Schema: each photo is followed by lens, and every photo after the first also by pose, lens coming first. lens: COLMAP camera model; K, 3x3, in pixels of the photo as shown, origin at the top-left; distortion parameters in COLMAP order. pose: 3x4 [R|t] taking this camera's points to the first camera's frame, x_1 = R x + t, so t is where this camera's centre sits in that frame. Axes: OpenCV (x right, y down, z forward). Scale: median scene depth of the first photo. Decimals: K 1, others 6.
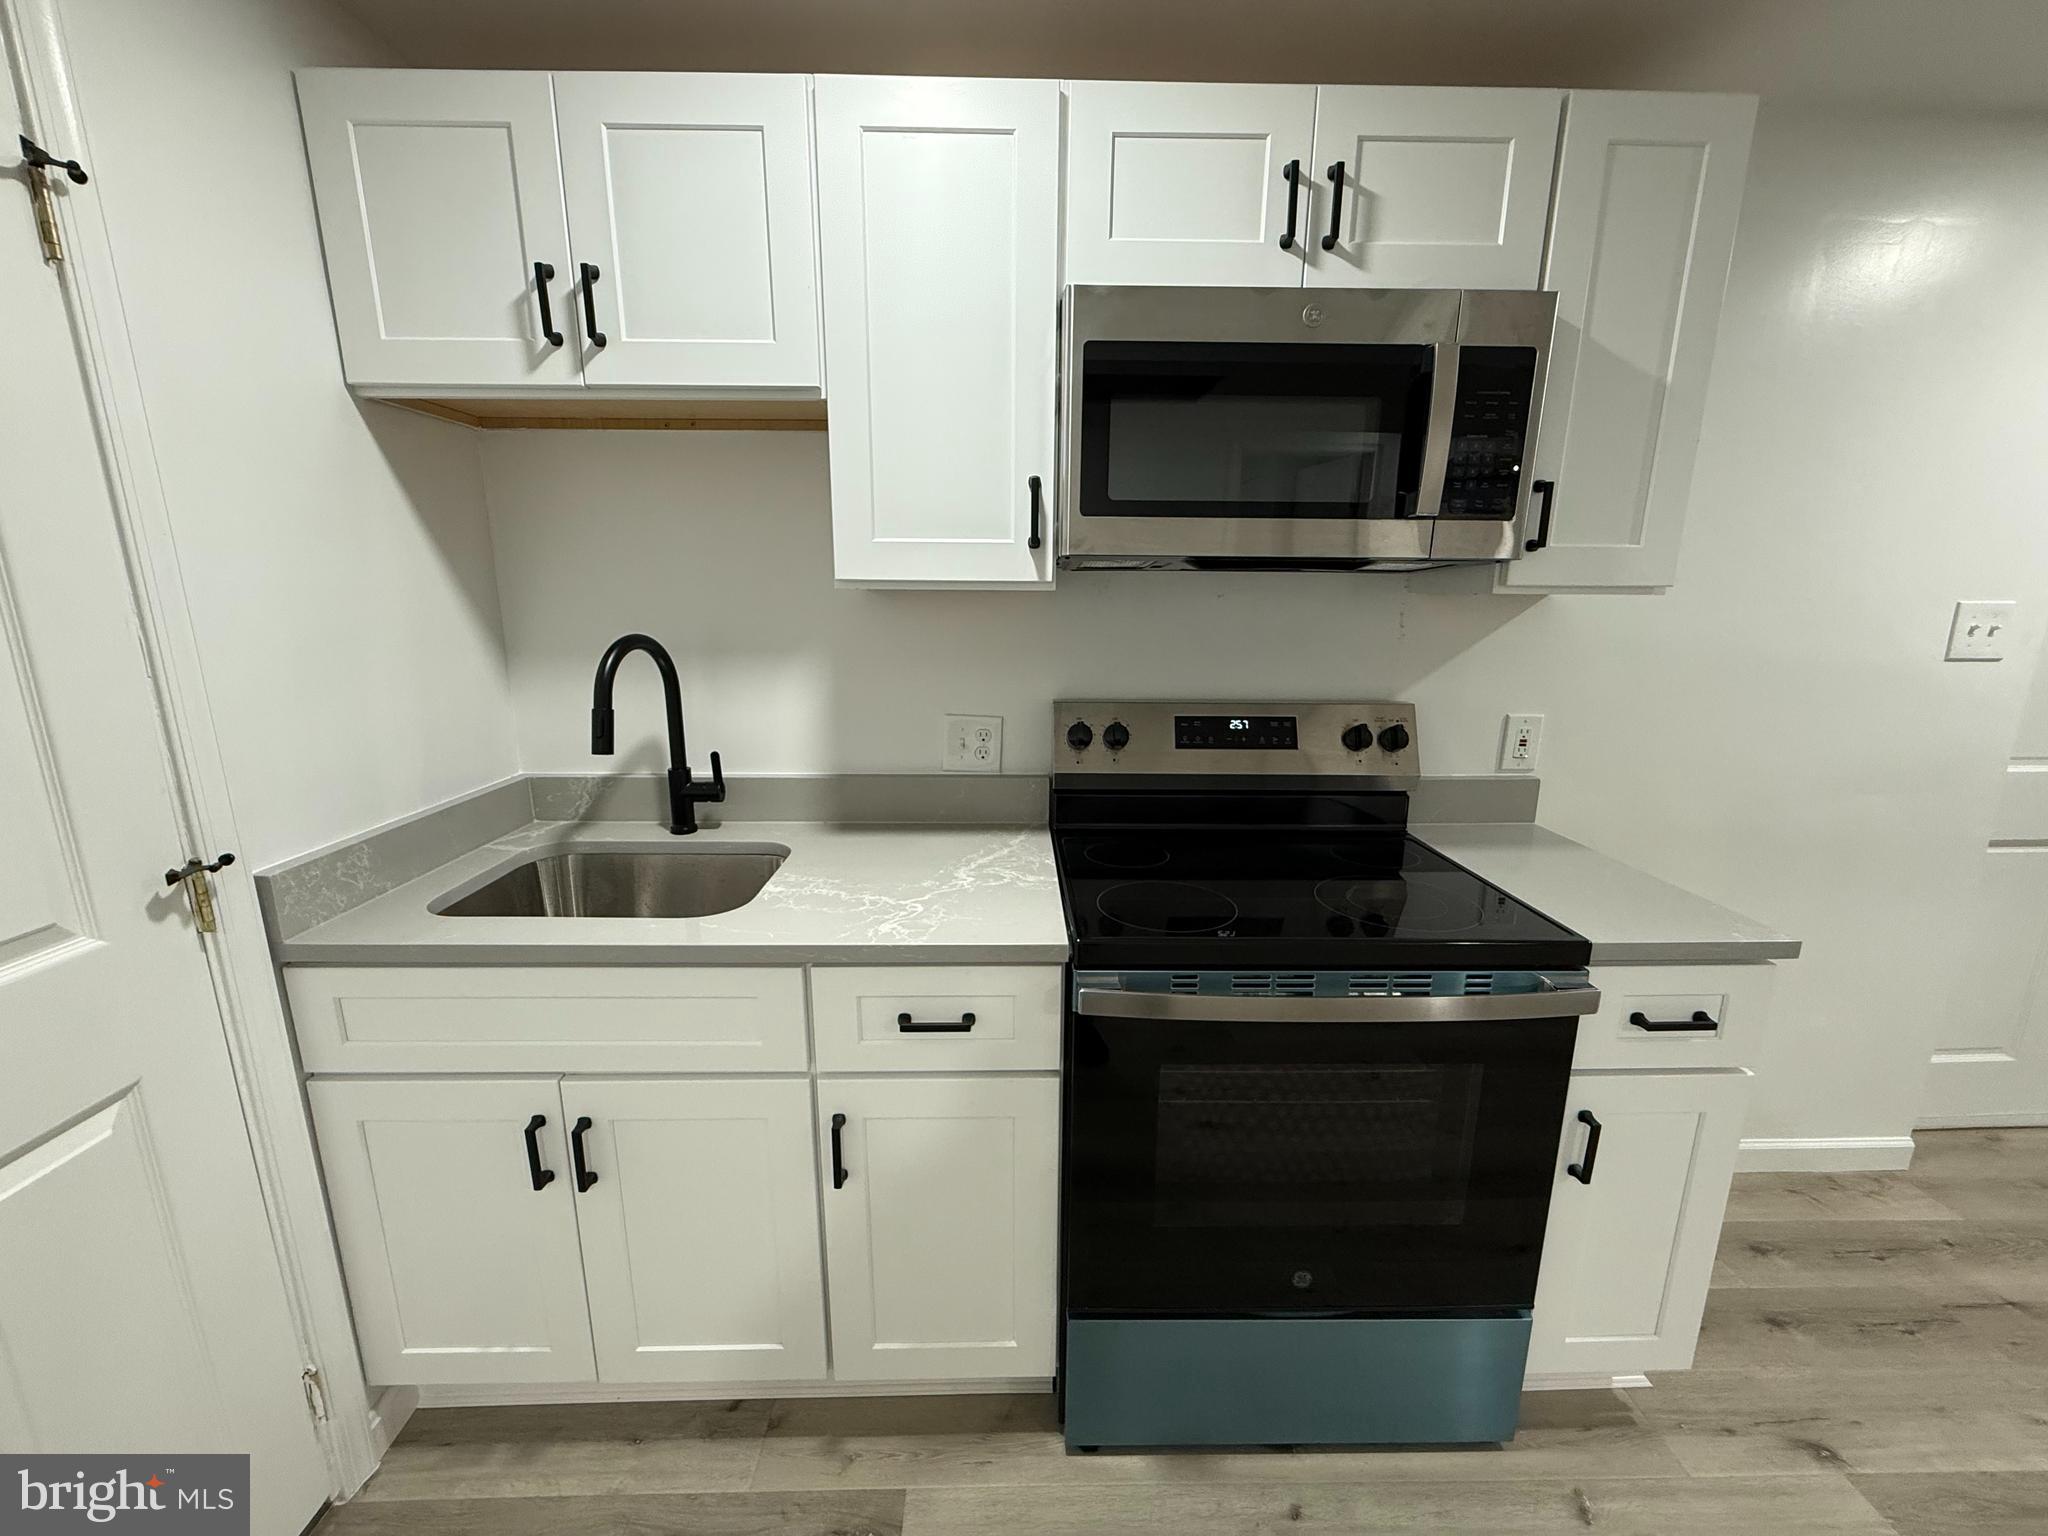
lens RADIAL K [[815.2, 0, 1020.1], [0, 815.2, 768.8], [0, 0, 1]] dist [0.001676, -0.000429]
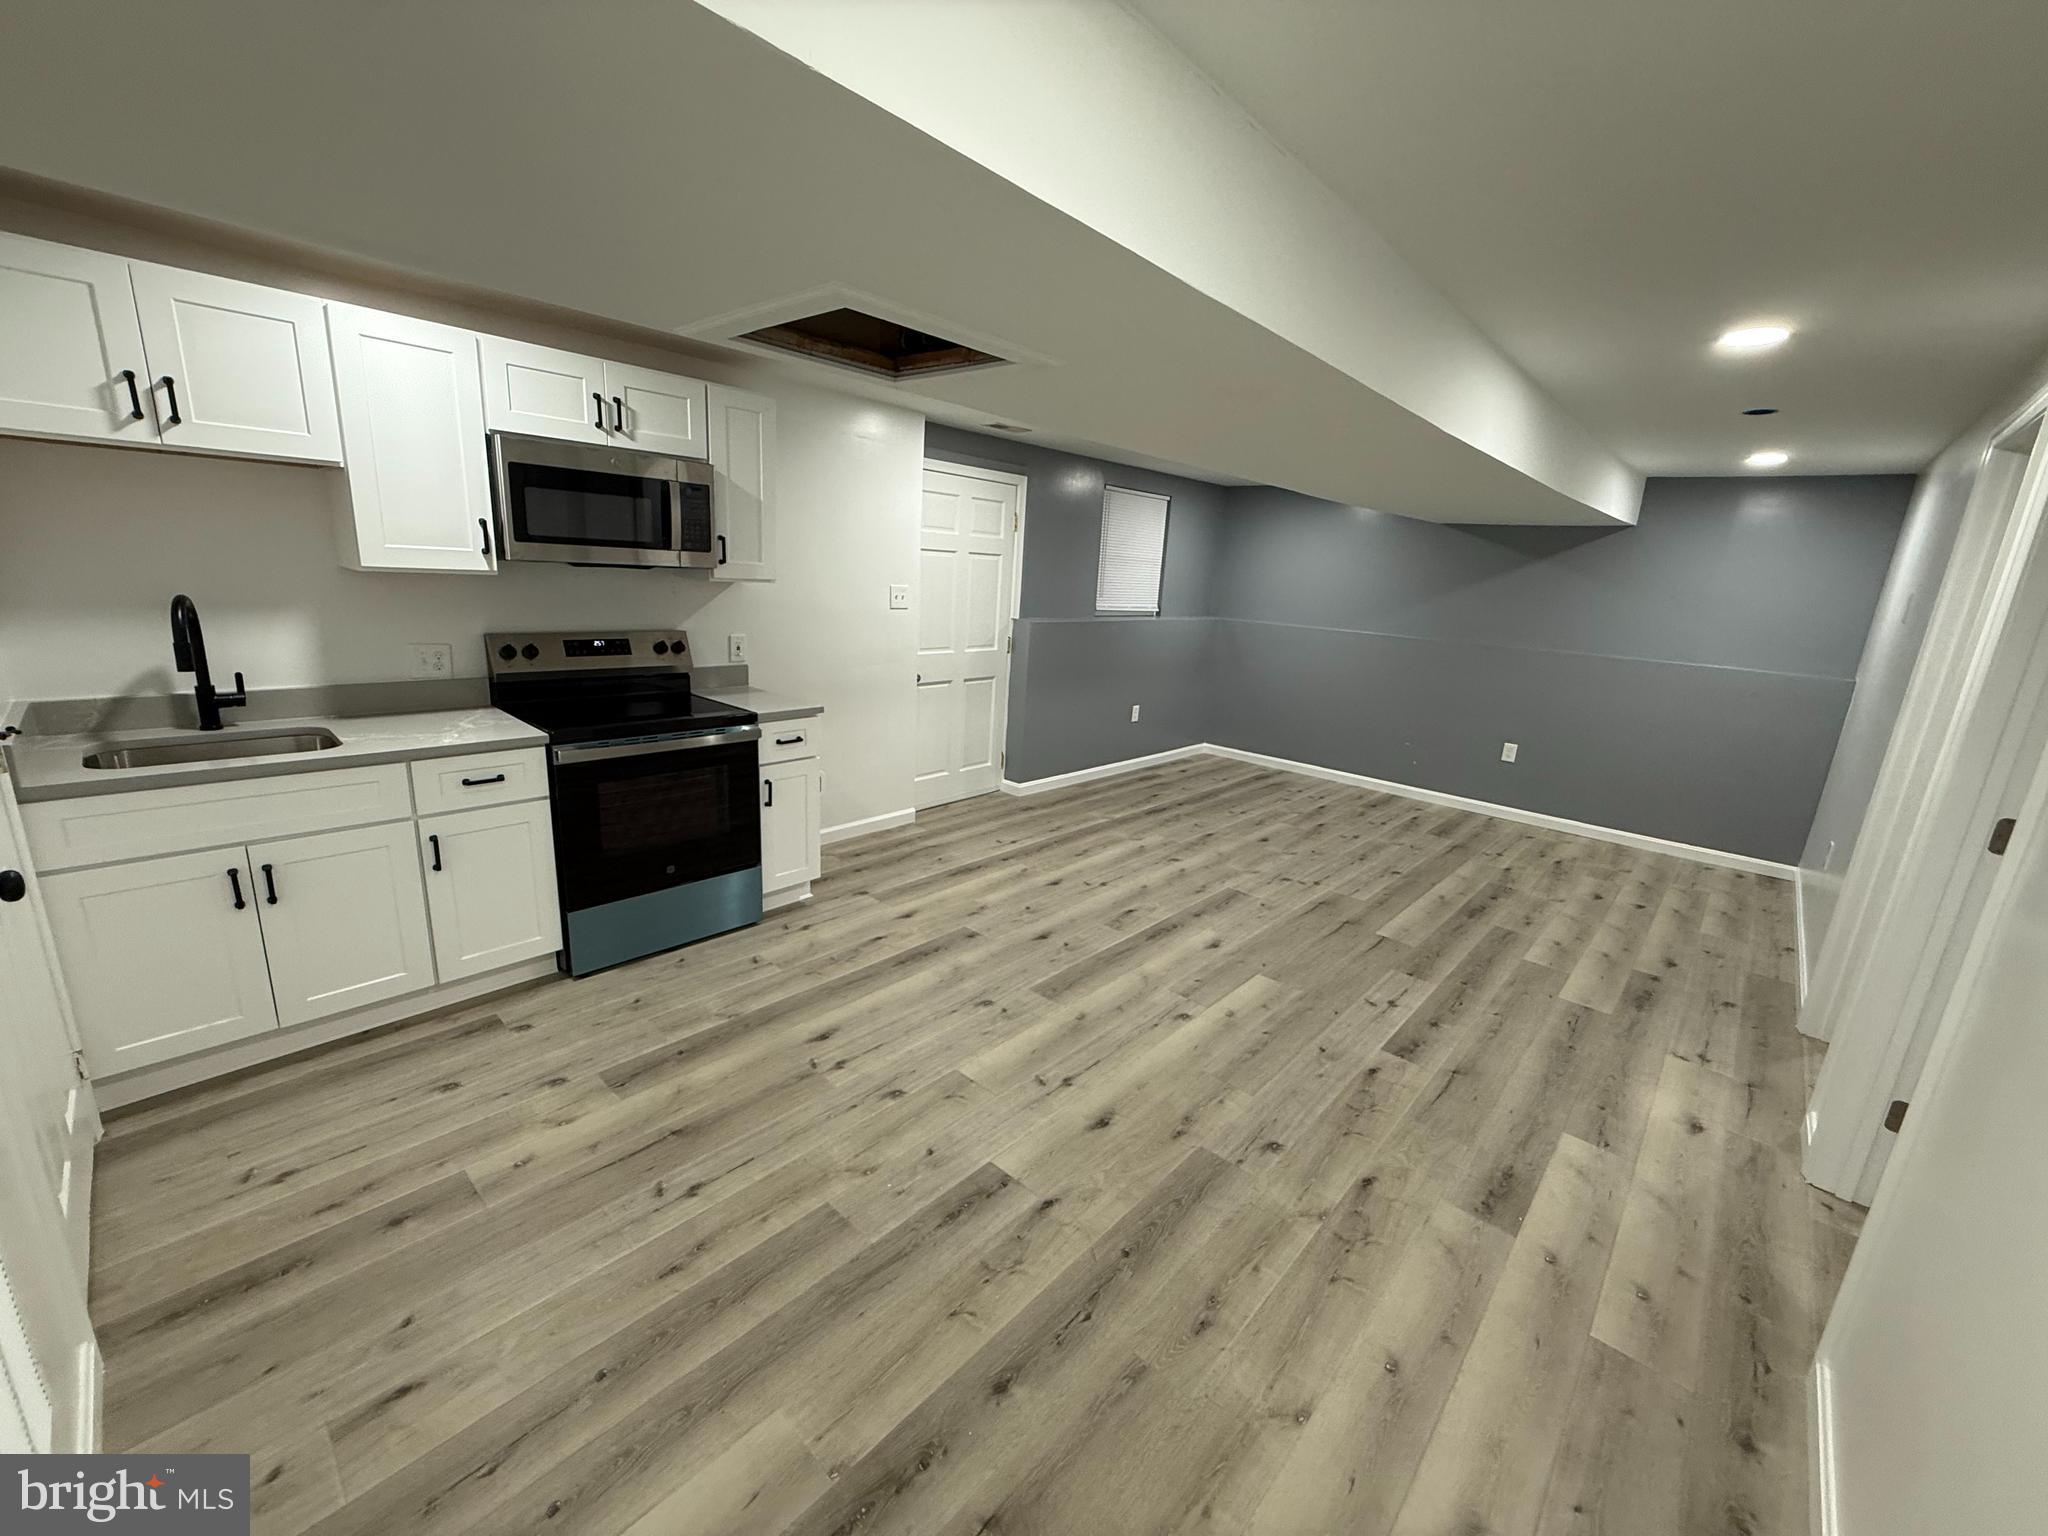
lens RADIAL K [[815.2, 0, 1020.1], [0, 815.2, 768.8], [0, 0, 1]] dist [0.001676, -0.000429]
pose [[0.689034, -0.142926, 0.710496, -0.591646], [0.098846, 0.989733, 0.103239, 0.179033], [-0.717956, -0.000906, 0.696087, -1.372924]]
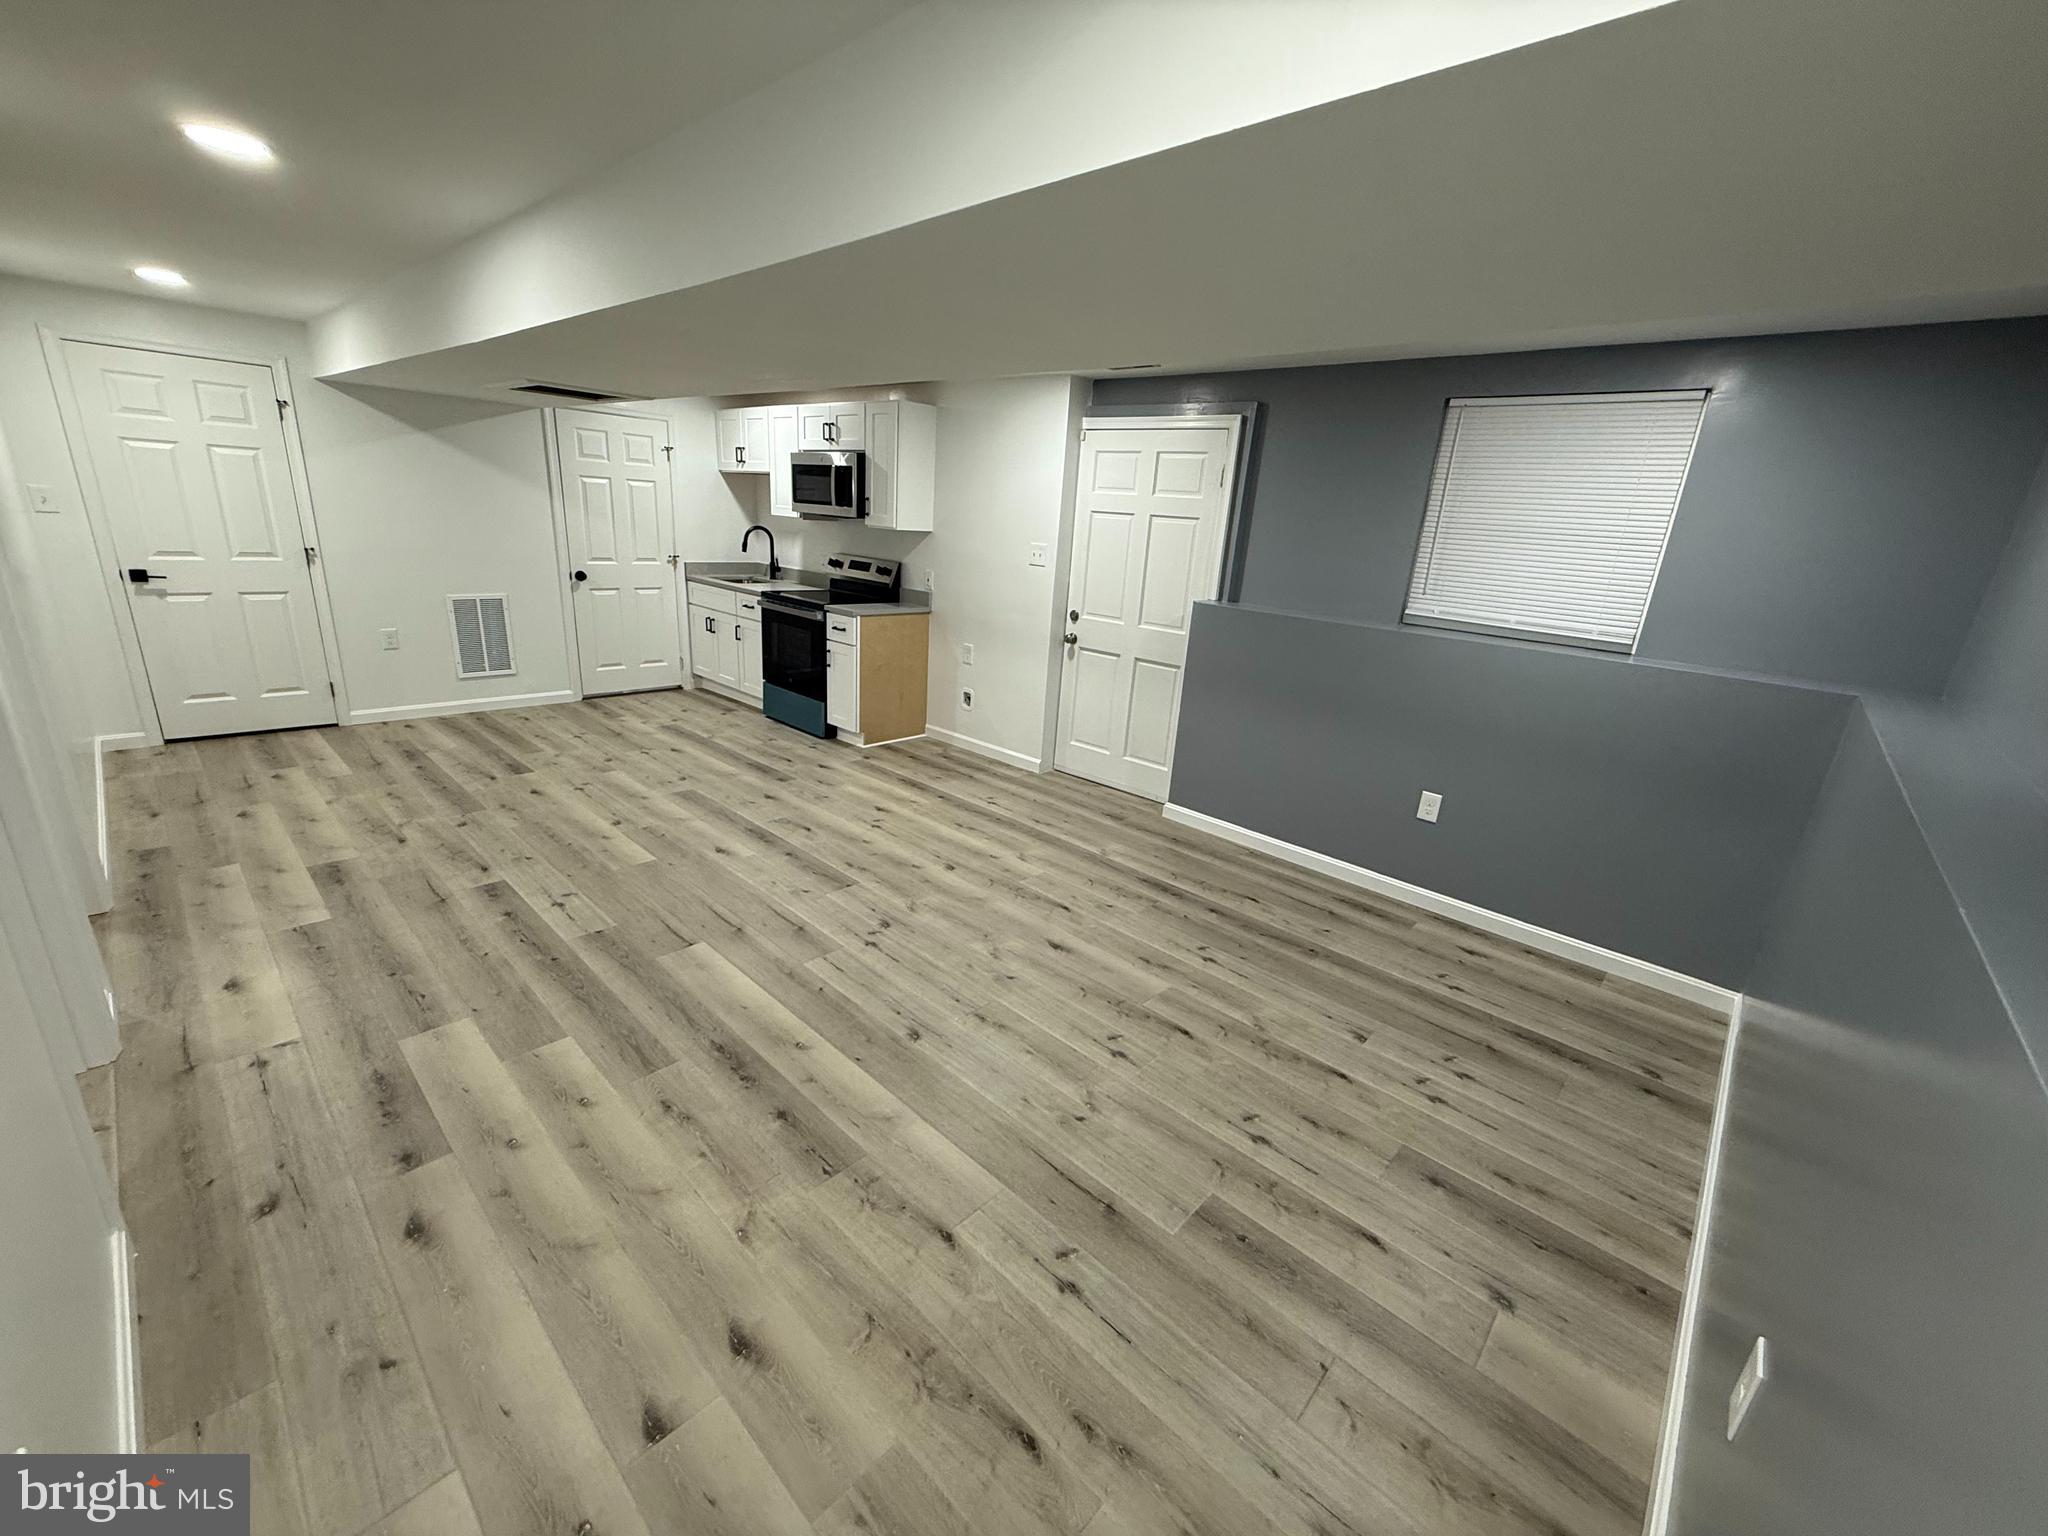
lens RADIAL K [[815.2, 0, 1020.1], [0, 815.2, 768.8], [0, 0, 1]] dist [0.001676, -0.000429]
pose [[0.718478, 0.248801, -0.649529, 4.071633], [-0.207272, 0.967994, 0.141515, 0.200790], [0.663949, 0.032954, 0.747051, -1.401684]]
